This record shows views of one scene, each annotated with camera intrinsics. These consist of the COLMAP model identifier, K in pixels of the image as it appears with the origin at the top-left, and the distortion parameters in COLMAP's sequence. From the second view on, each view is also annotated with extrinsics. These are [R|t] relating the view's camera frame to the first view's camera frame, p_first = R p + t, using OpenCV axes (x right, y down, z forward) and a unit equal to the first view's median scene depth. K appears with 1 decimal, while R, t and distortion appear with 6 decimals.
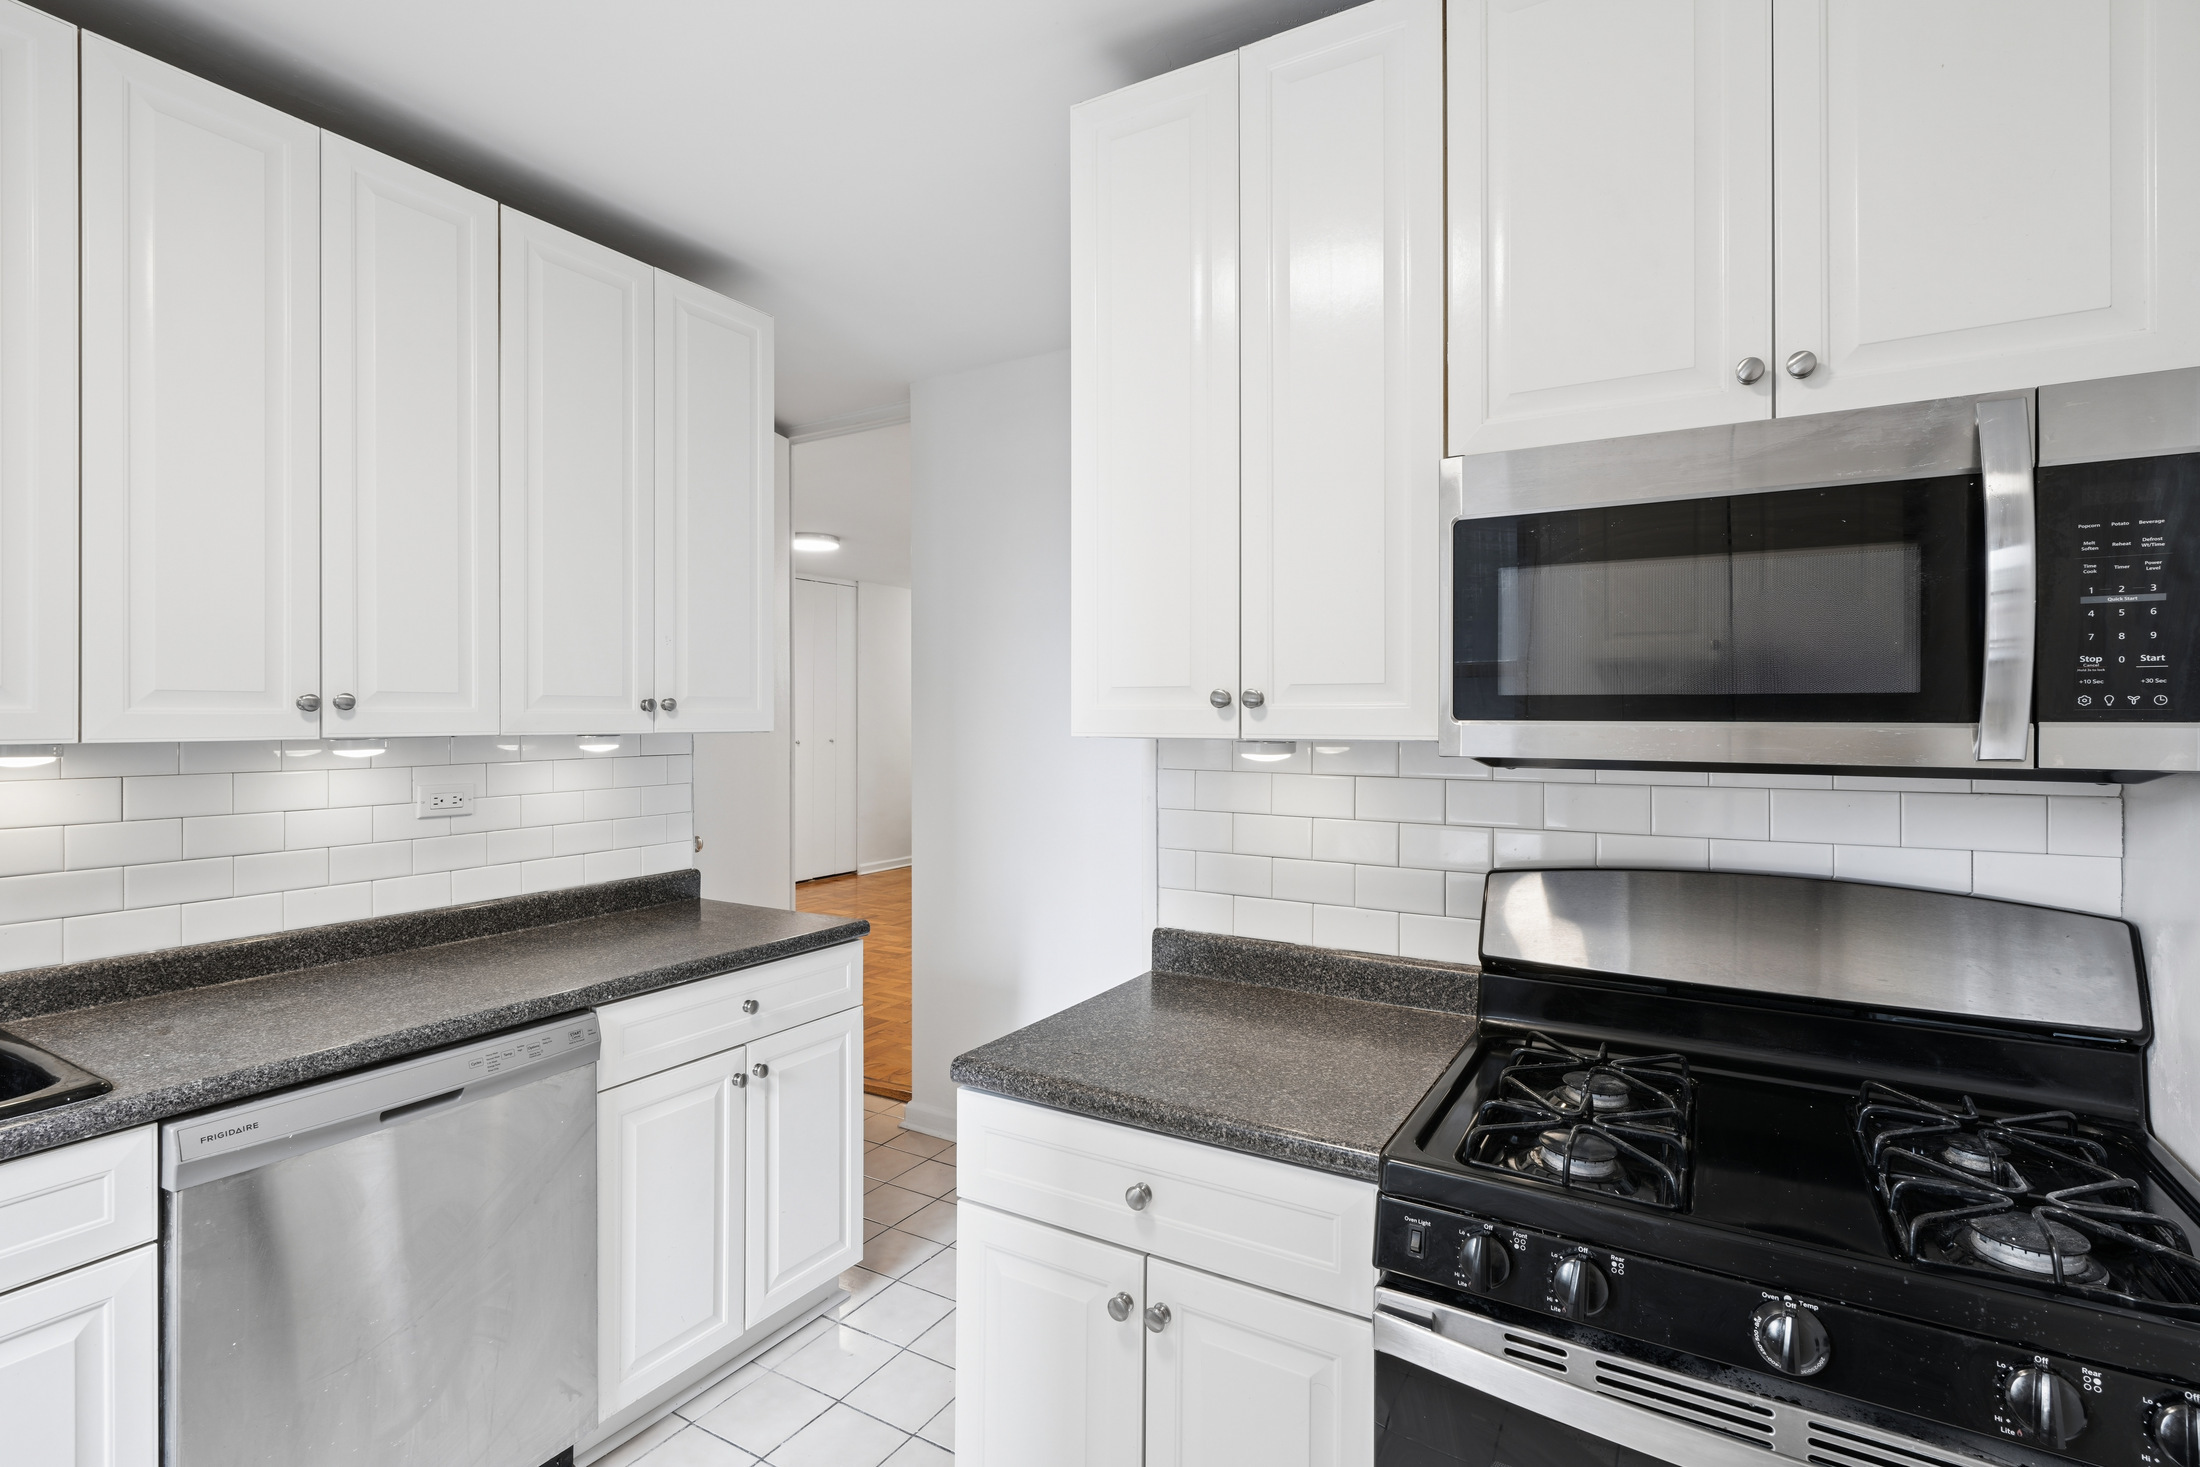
lens RADIAL K [[1043.0, 0, 1100.0], [0, 1043.0, 733.5], [0, 0, 1]] dist [0.000498, -0.000506]
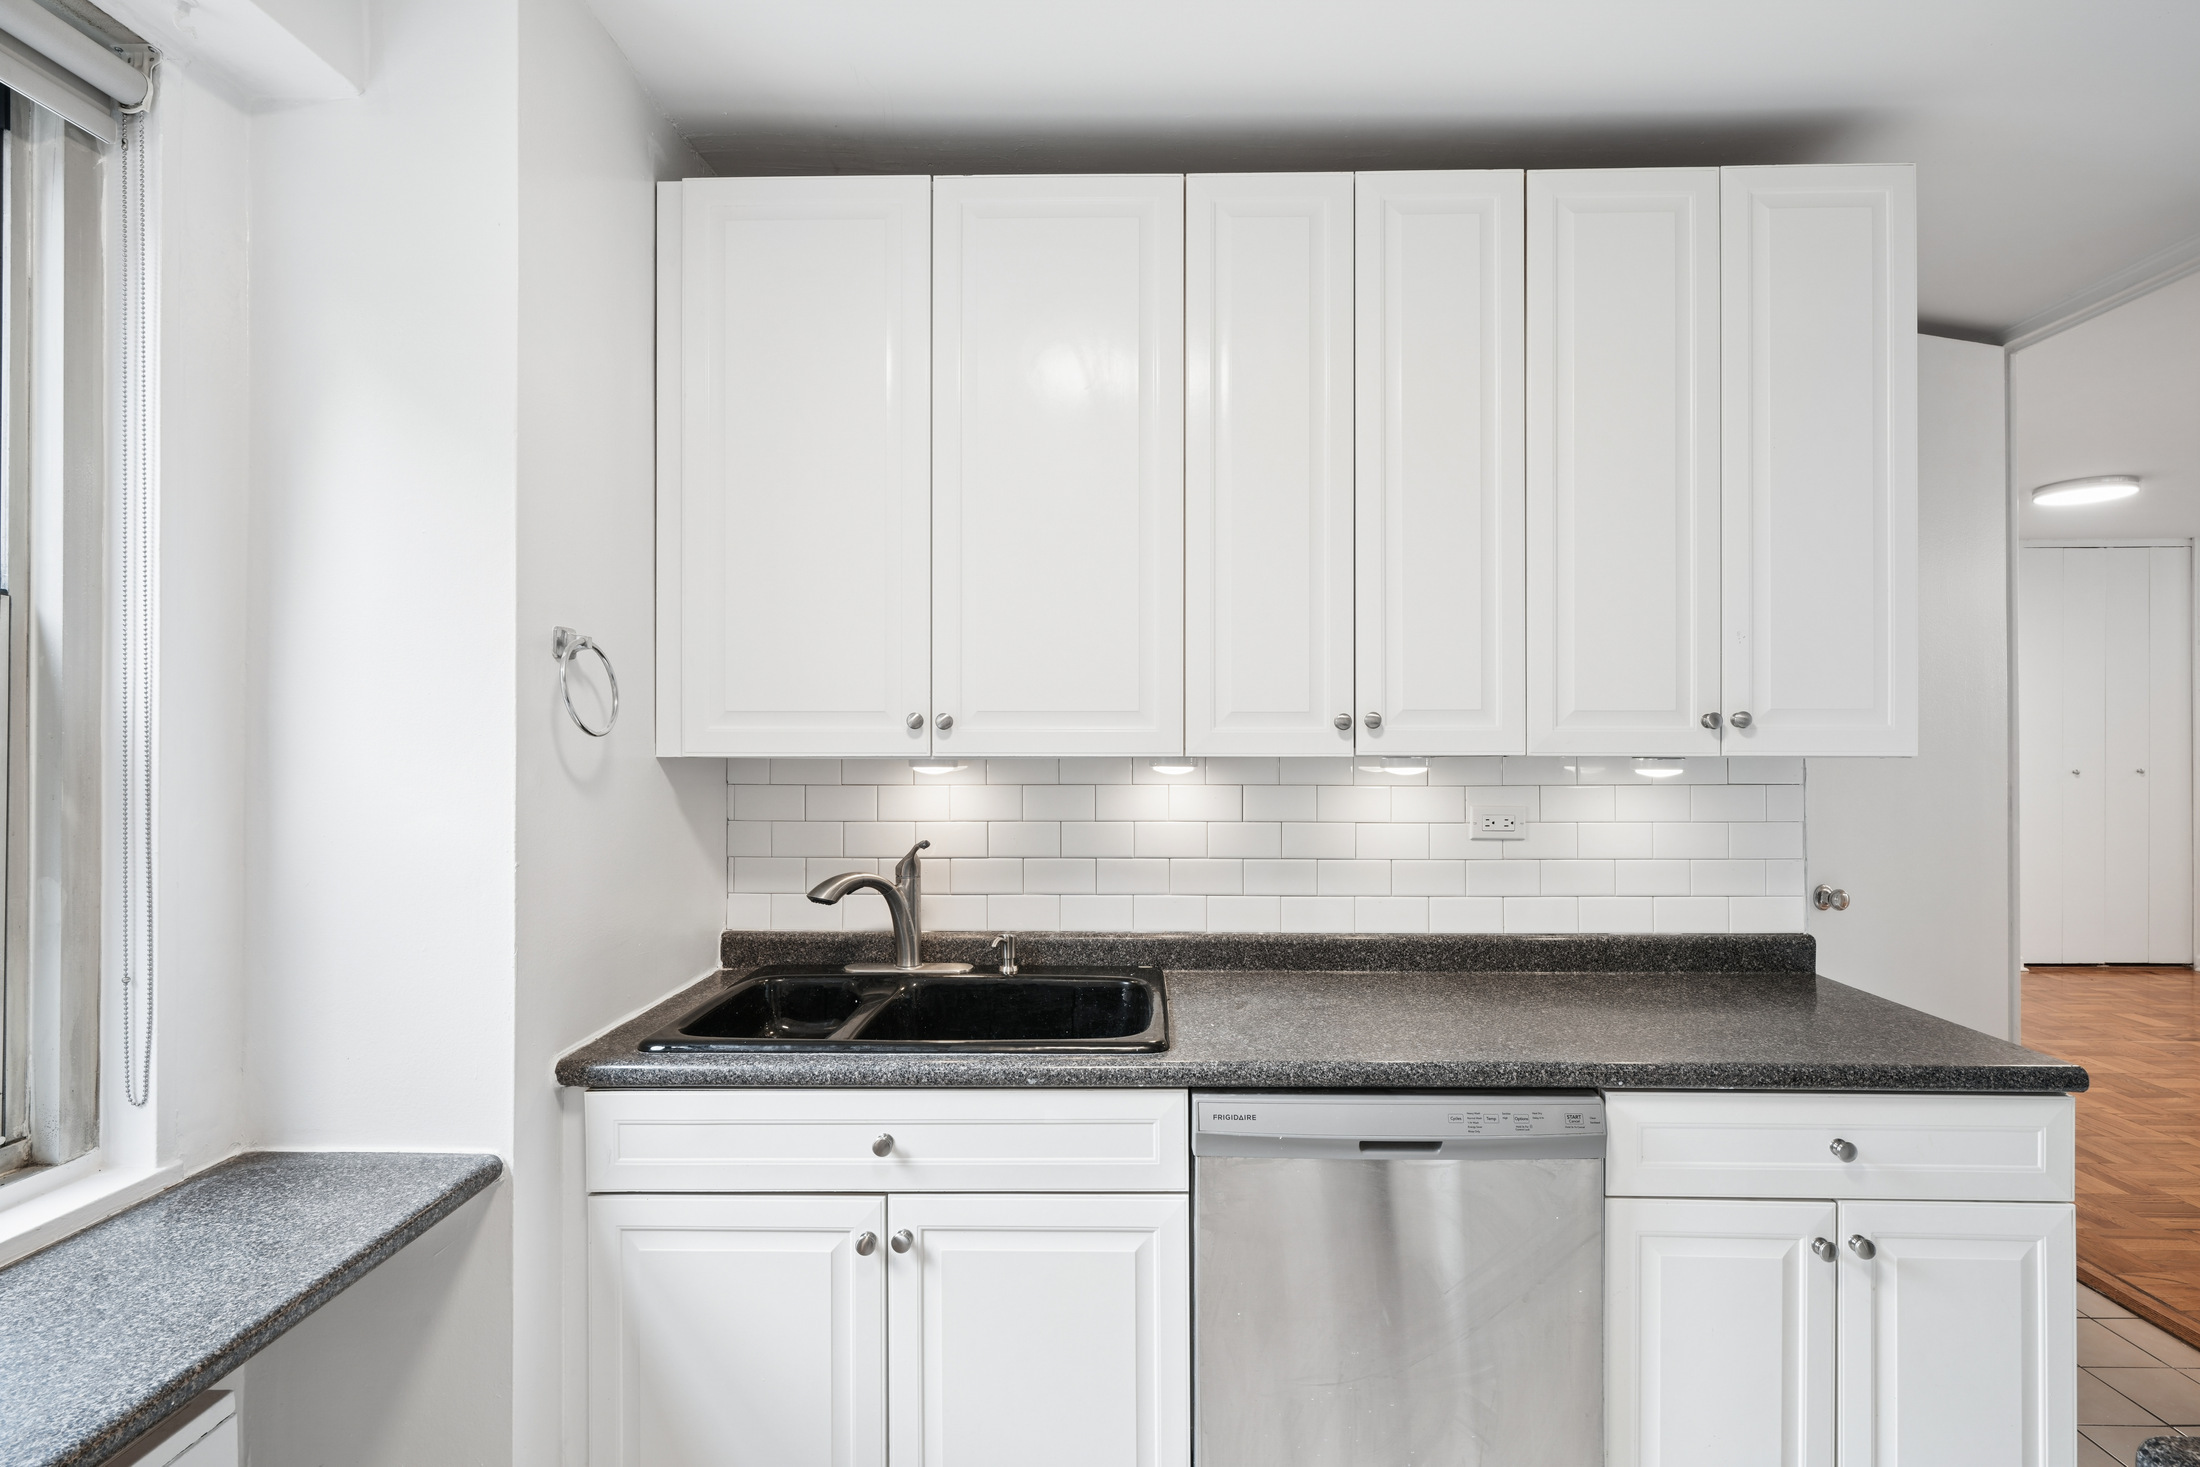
lens RADIAL K [[1043.0, 0, 1100.0], [0, 1043.0, 733.5], [0, 0, 1]] dist [0.000498, -0.000506]
pose [[0.494832, -0.001793, -0.868987, 0.027623], [-0.015432, 0.999822, -0.010851, -0.002053], [0.868851, 0.018780, 0.494717, 0.221506]]
